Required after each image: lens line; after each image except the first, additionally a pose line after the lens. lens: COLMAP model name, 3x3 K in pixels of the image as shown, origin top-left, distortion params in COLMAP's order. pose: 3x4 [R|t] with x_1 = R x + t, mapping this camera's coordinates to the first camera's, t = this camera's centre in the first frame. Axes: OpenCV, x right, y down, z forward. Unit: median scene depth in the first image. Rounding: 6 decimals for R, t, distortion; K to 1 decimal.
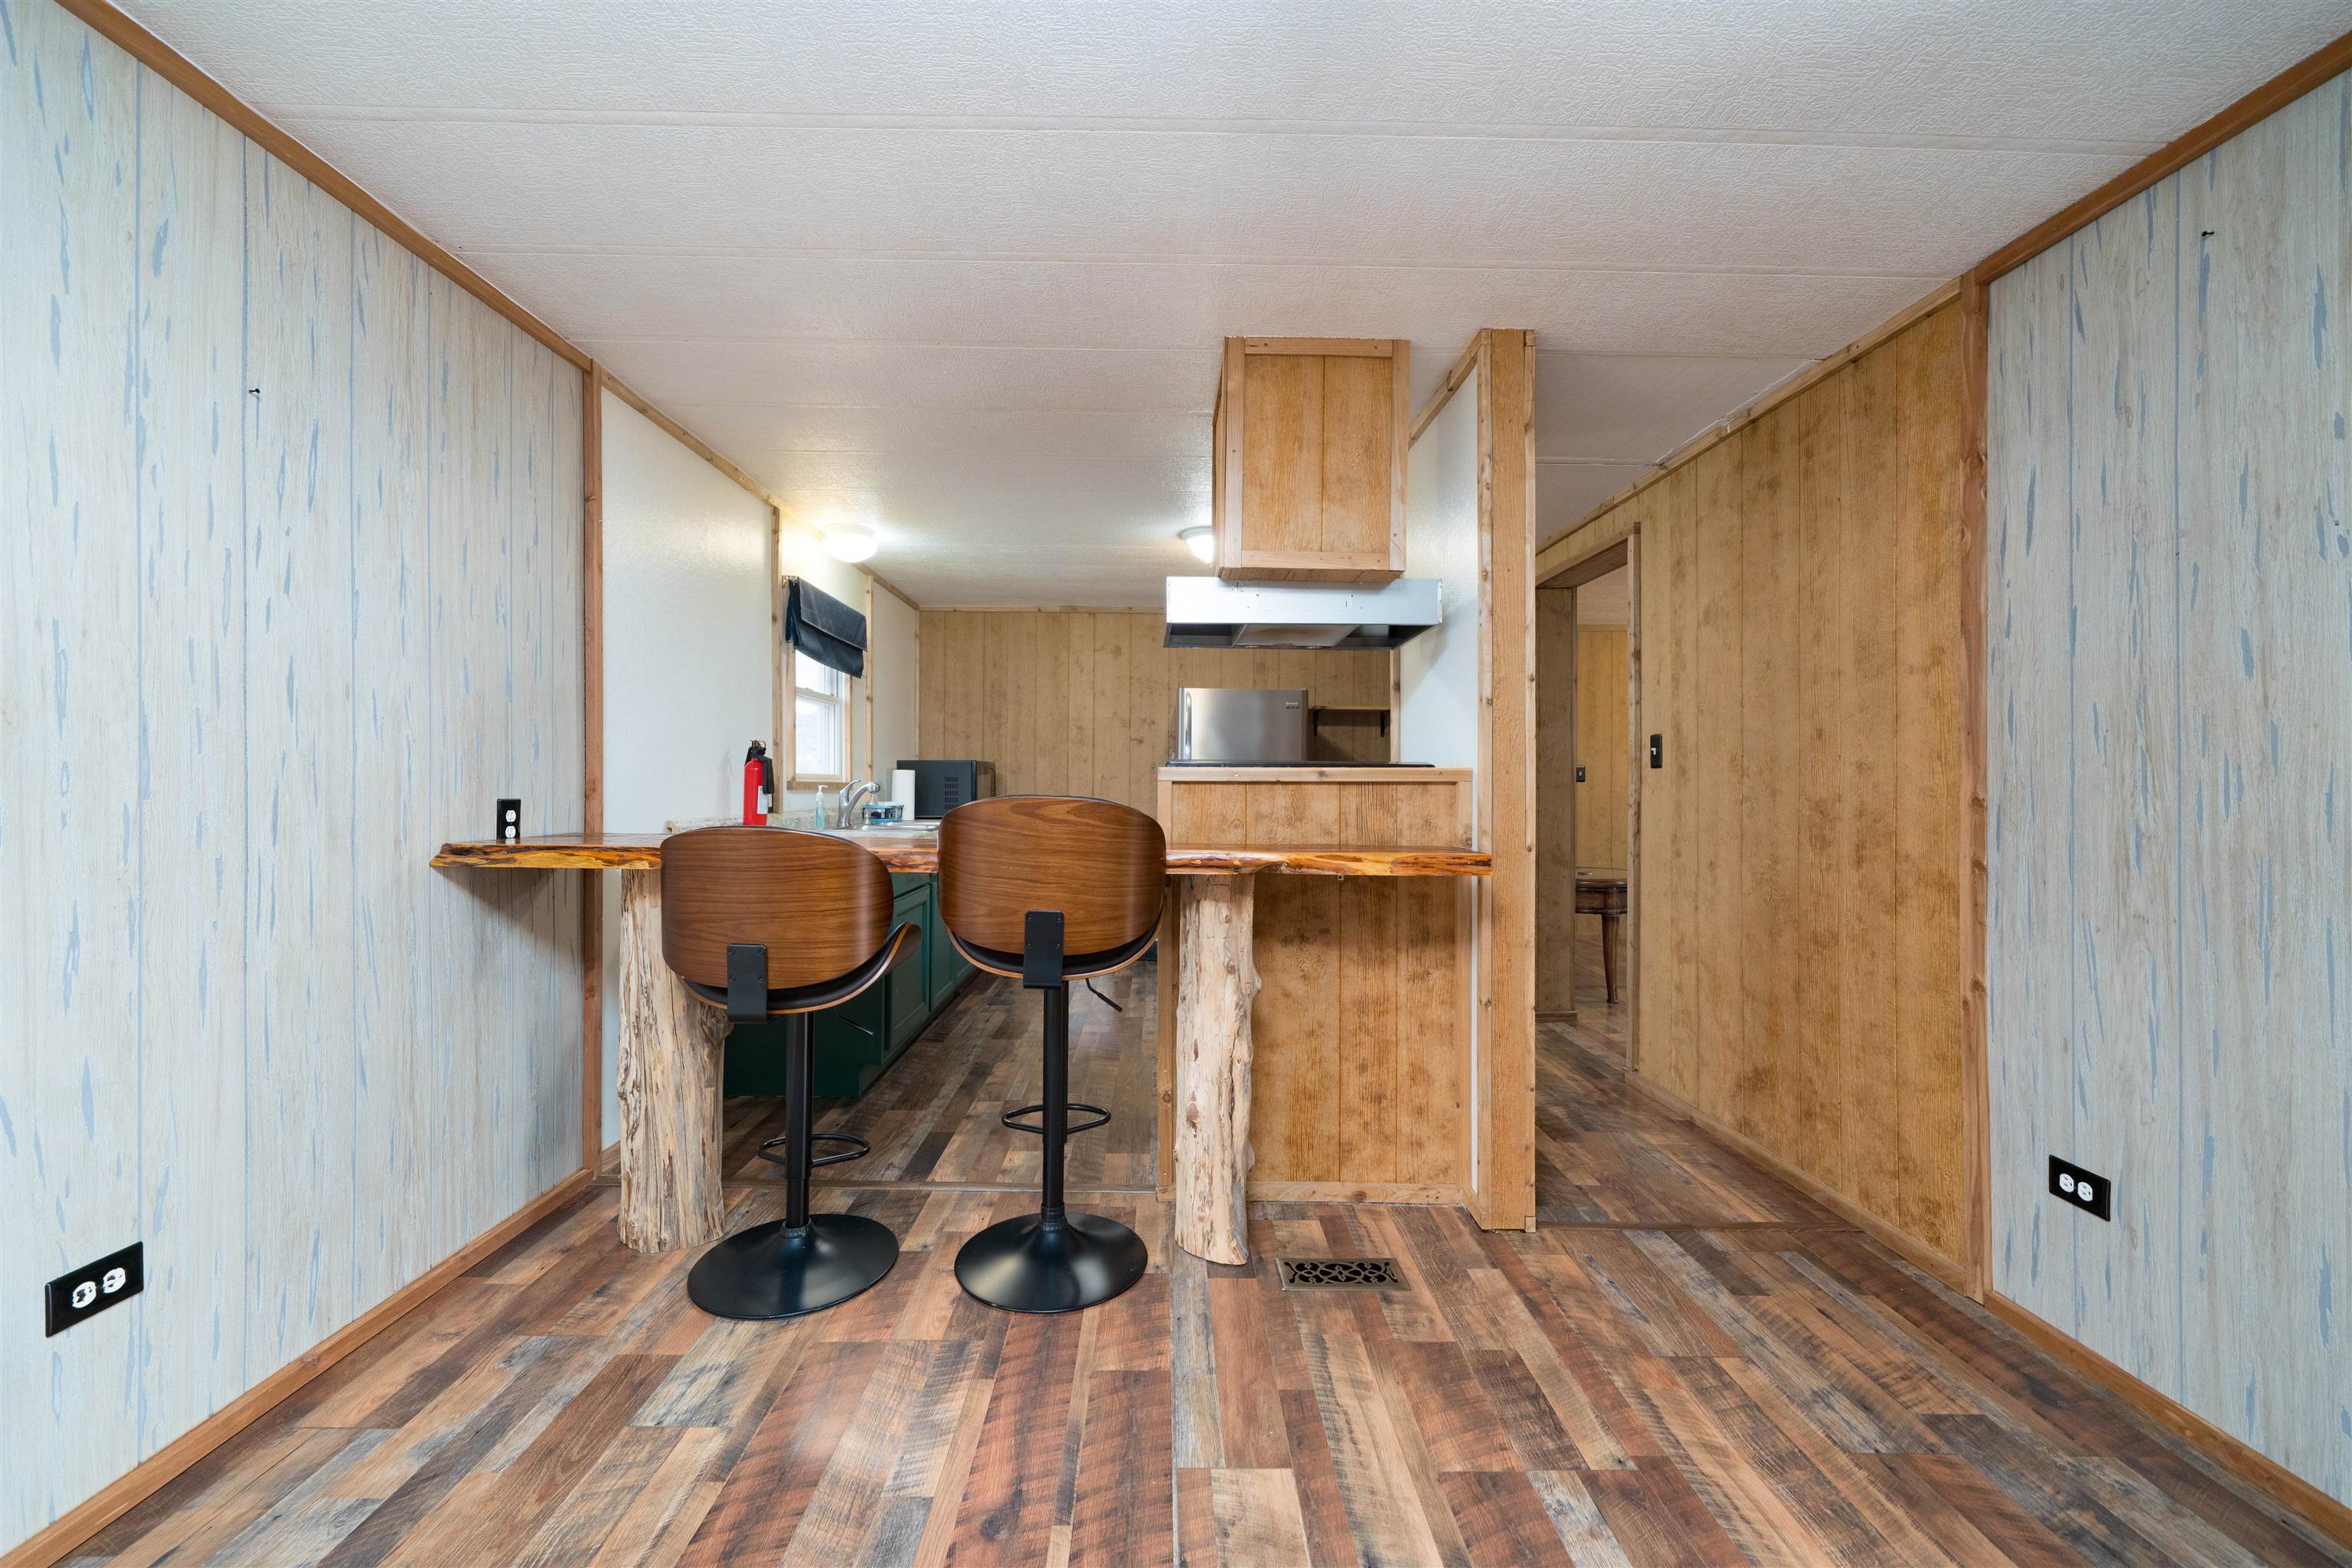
lens RADIAL K [[908.8, 0, 1168.7], [0, 908.8, 787.4], [0, 0, 1]] dist [-0.003837, 0.000293]
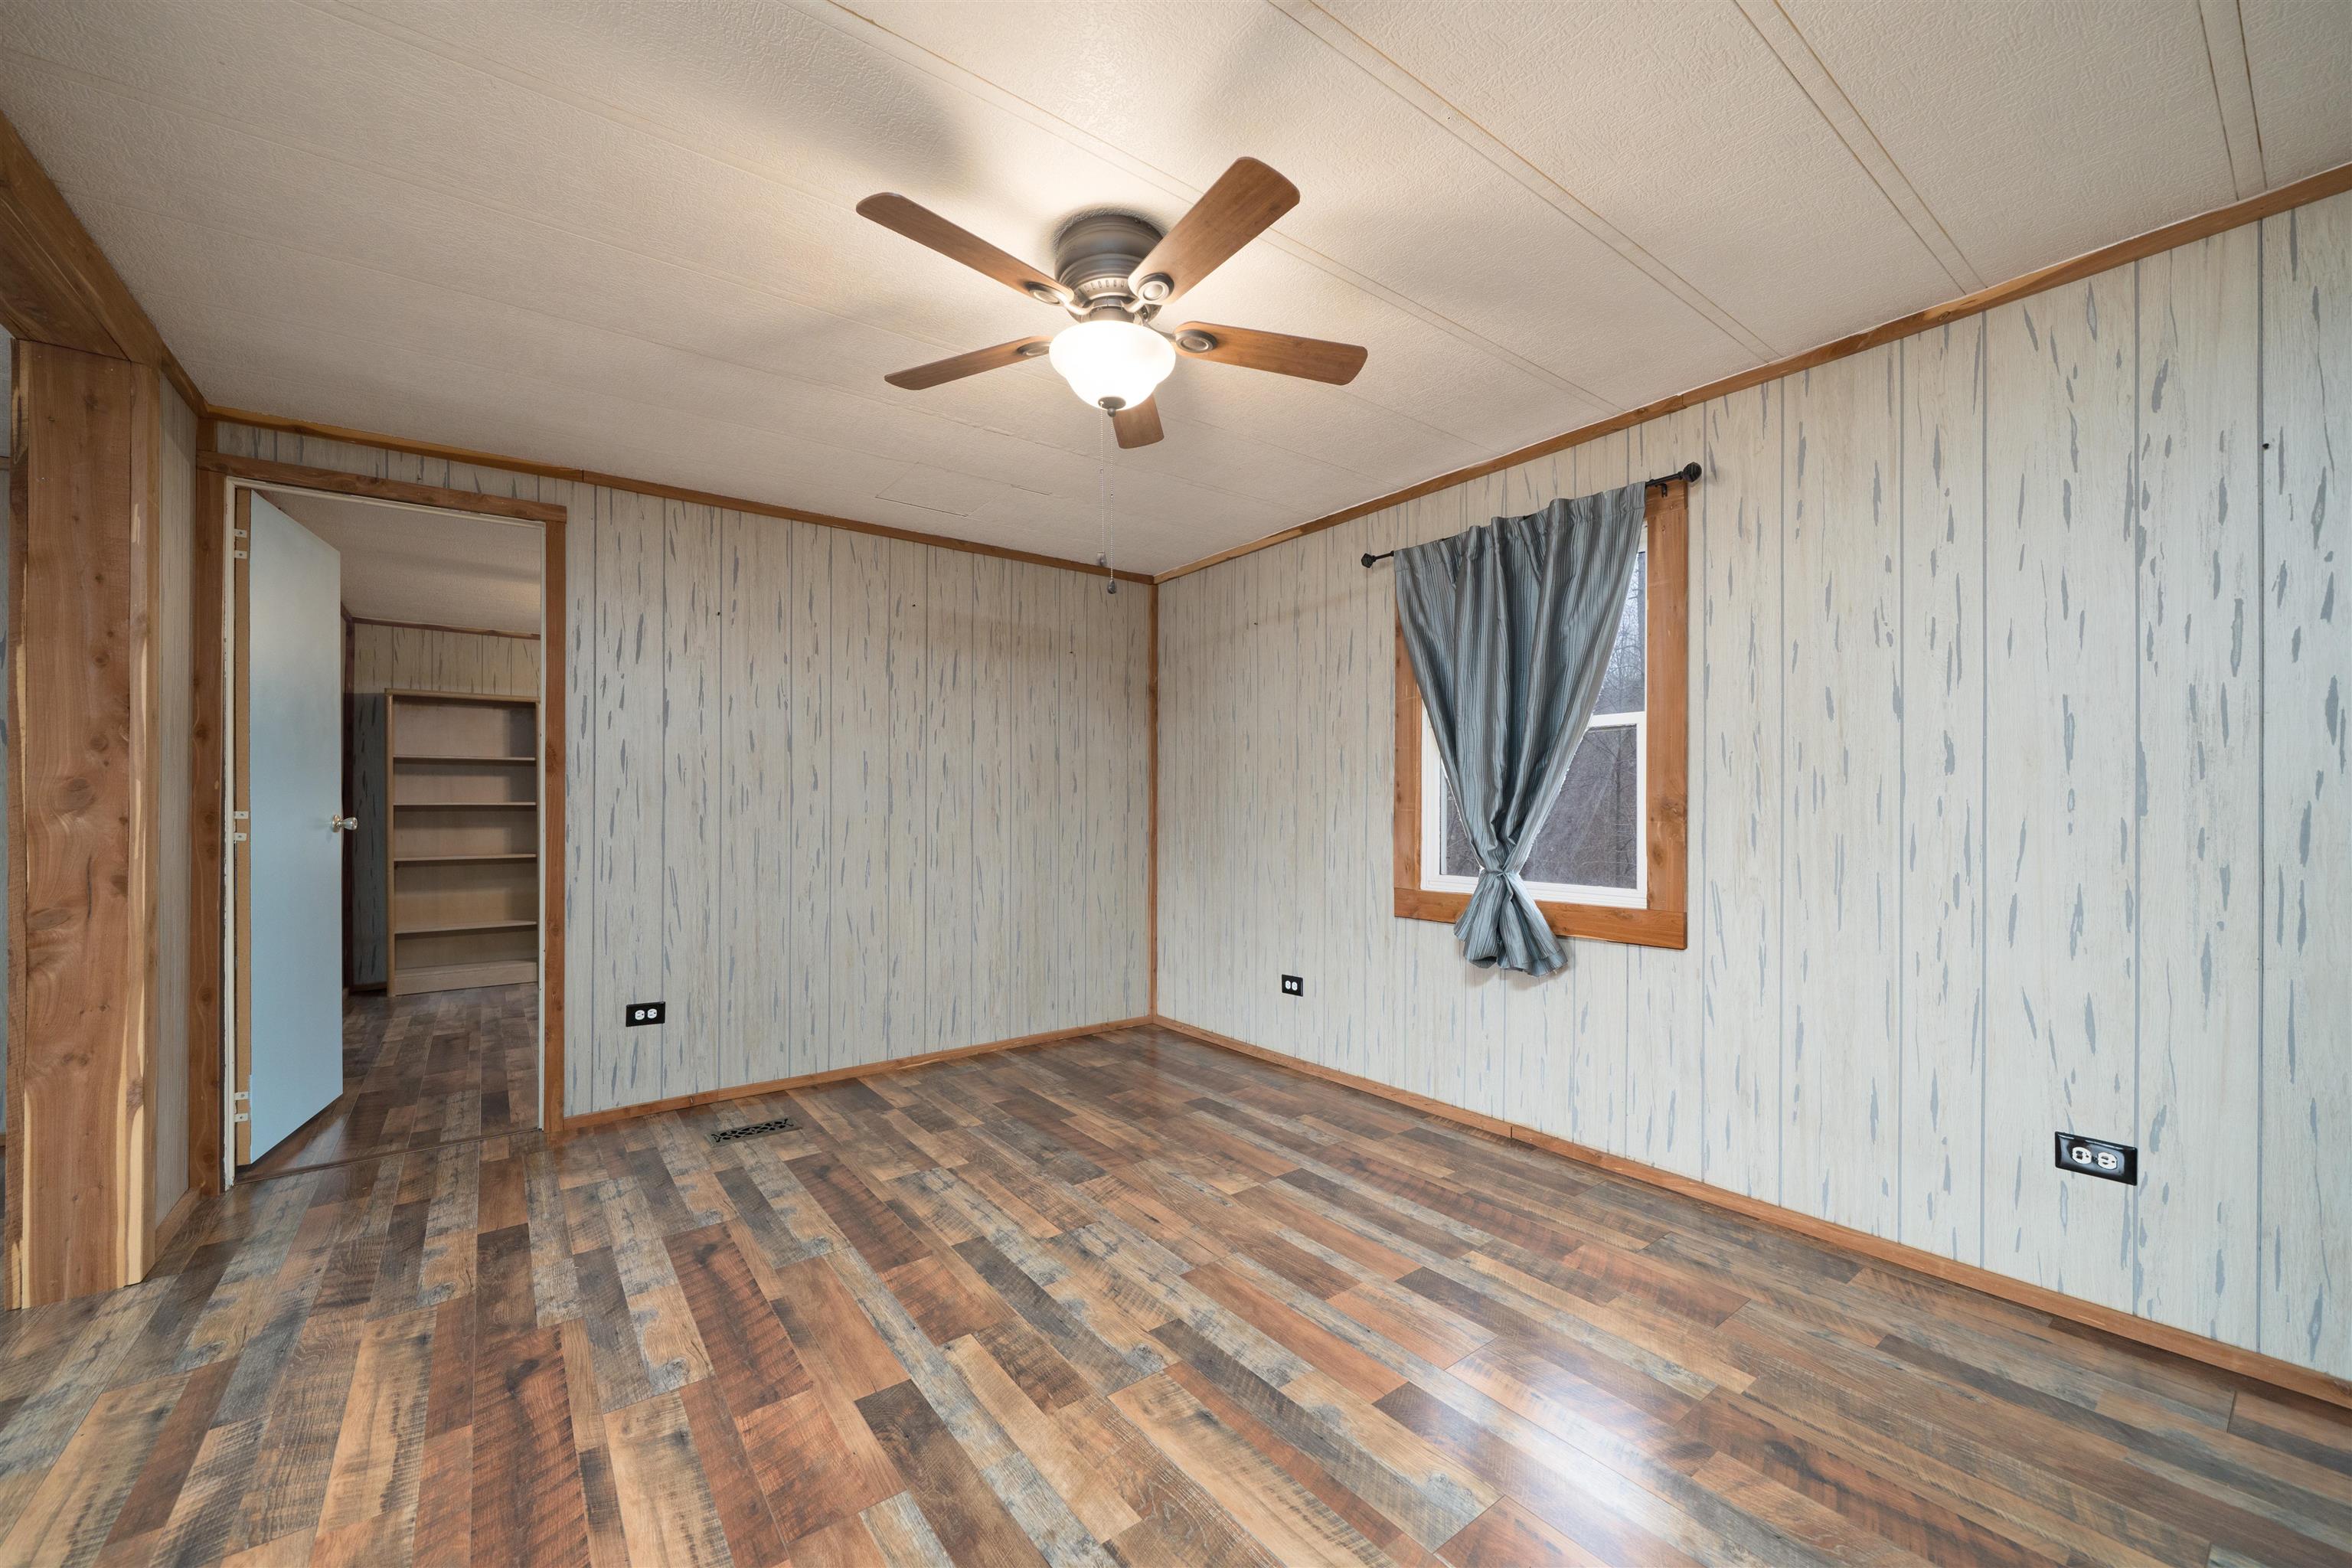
lens RADIAL K [[908.8, 0, 1168.4], [0, 908.8, 801.8], [0, 0, 1]] dist [-0.003837, 0.000293]
pose [[-0.800765, -0.006352, -0.598945, 0.523903], [-0.006798, 0.999976, -0.001516, 0.003132], [0.598940, 0.002857, -0.800789, 0.793384]]
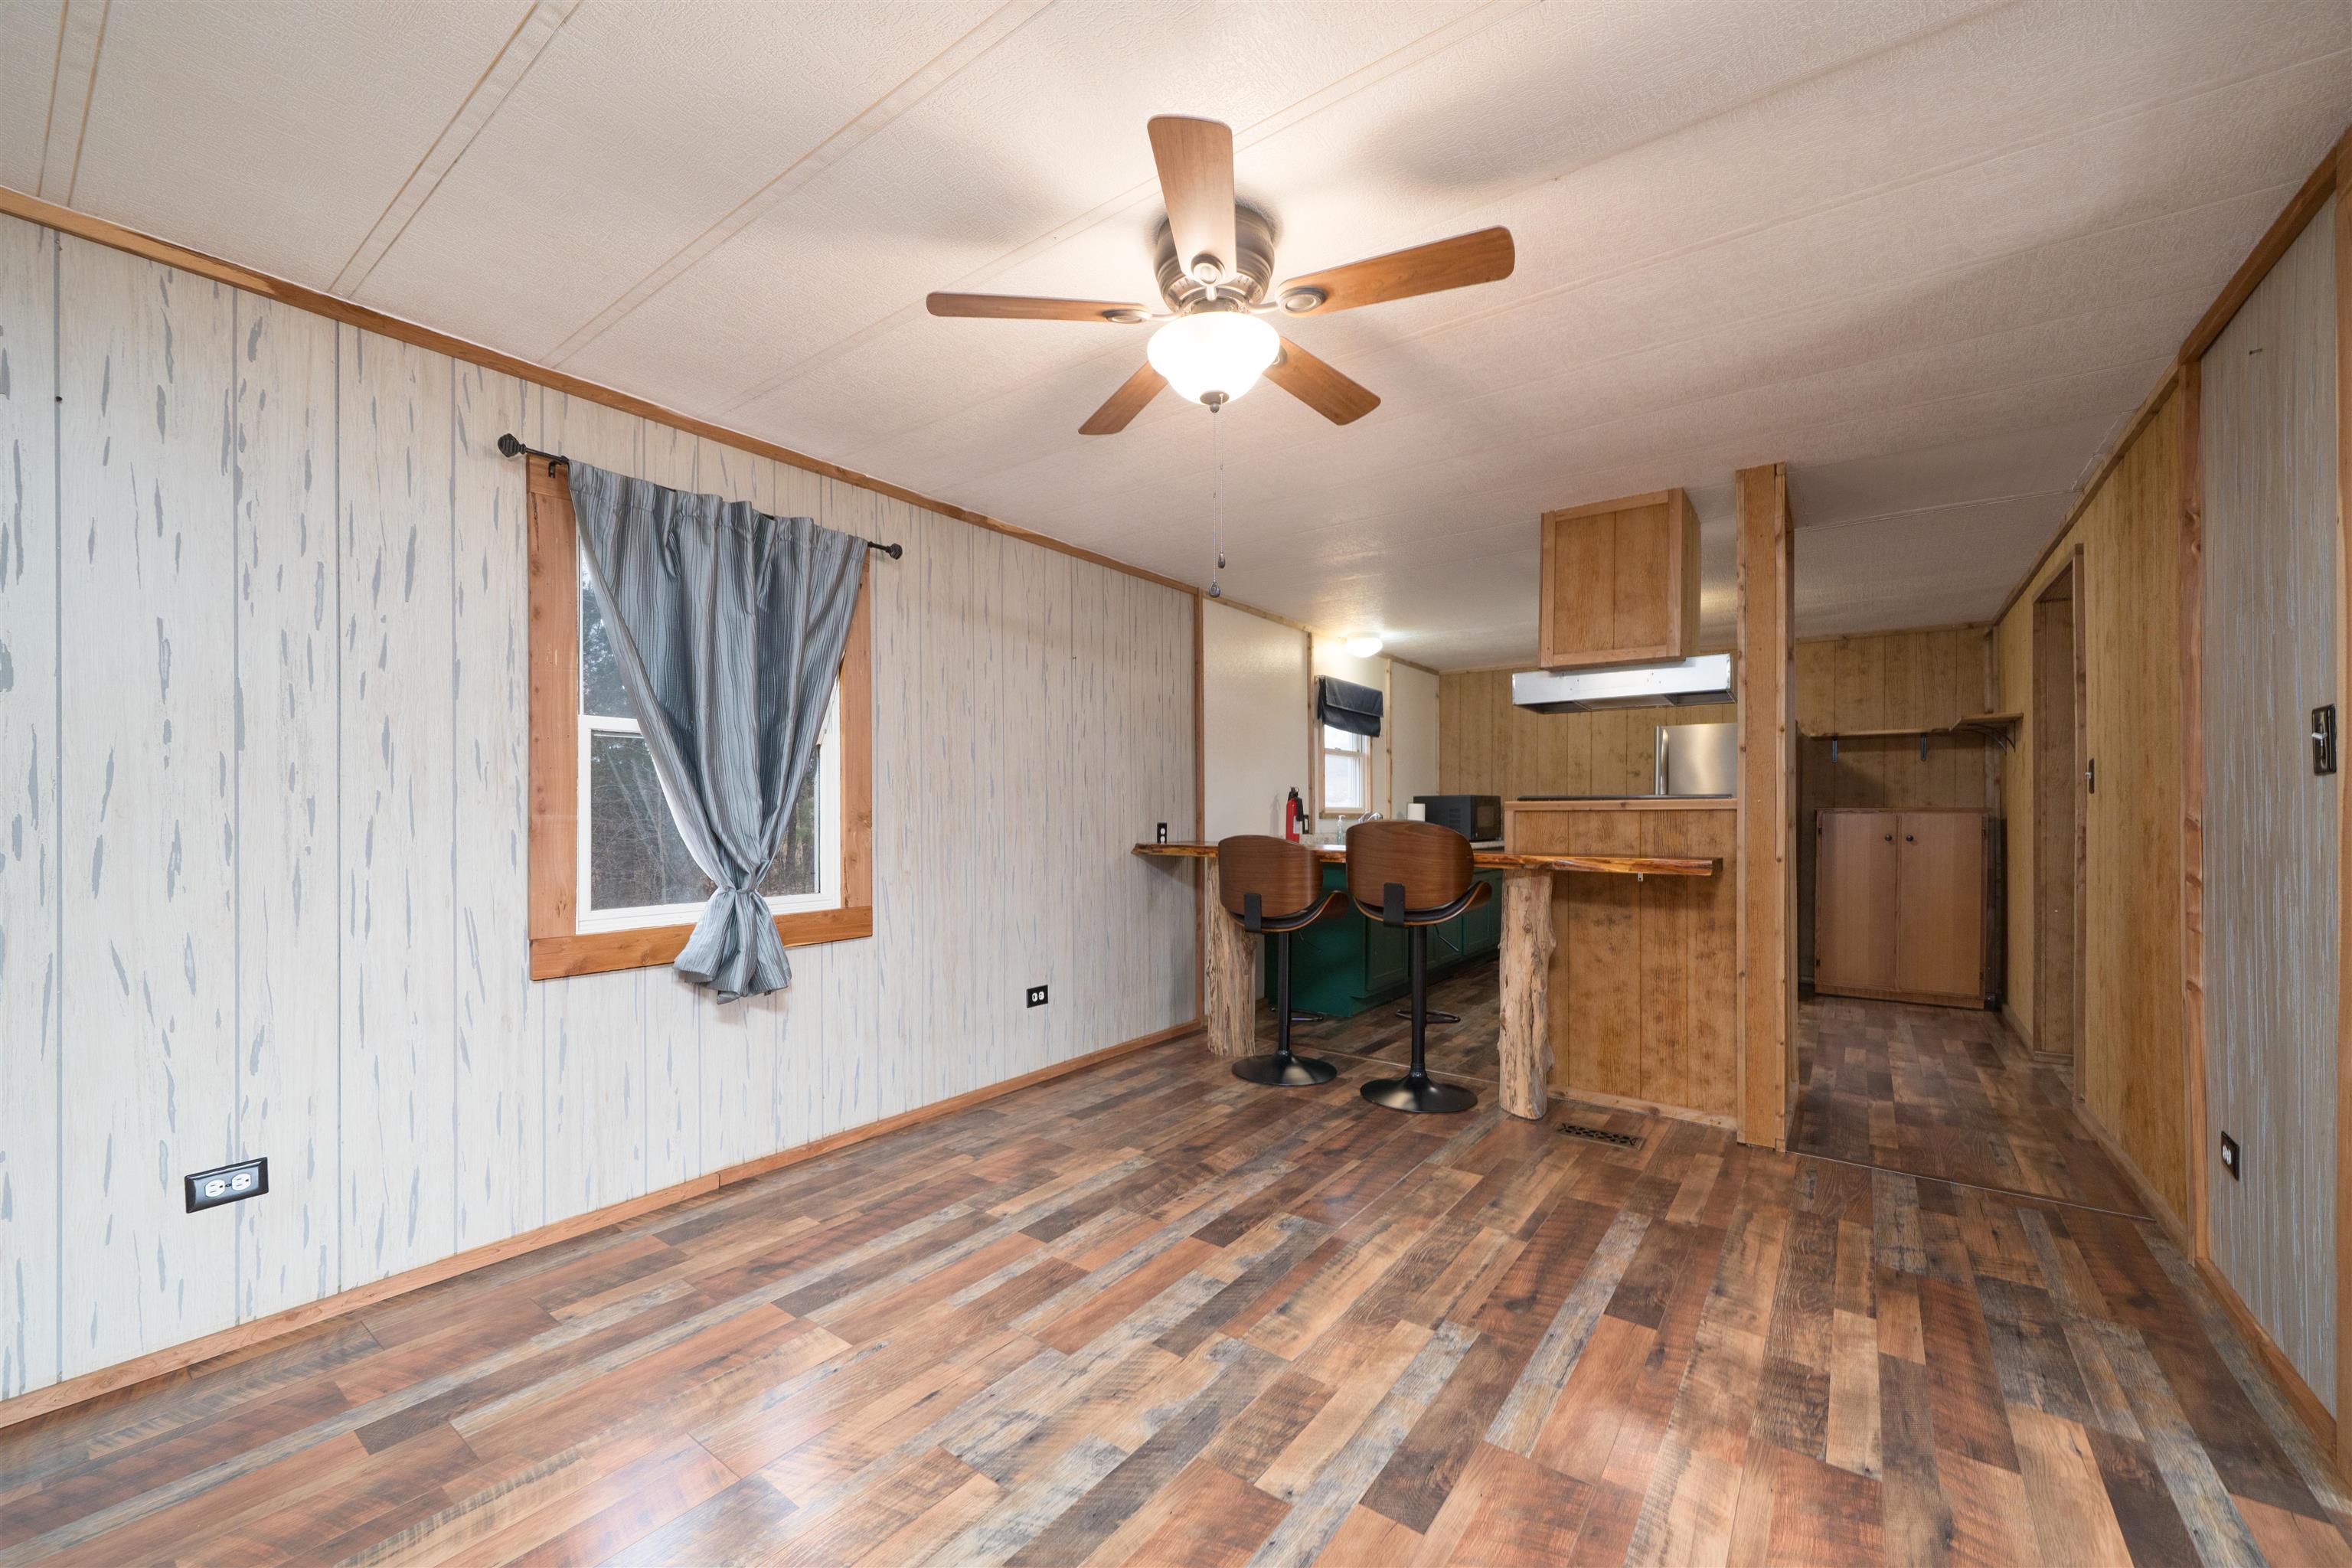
lens RADIAL K [[908.8, 0, 1163.4], [0, 908.8, 817.3], [0, 0, 1]] dist [-0.003837, 0.000293]
pose [[0.792462, -0.004942, -0.609901, 0.520286], [0.003851, 0.999988, -0.003098, 0.007438], [0.609909, 0.000107, 0.792471, -0.614028]]
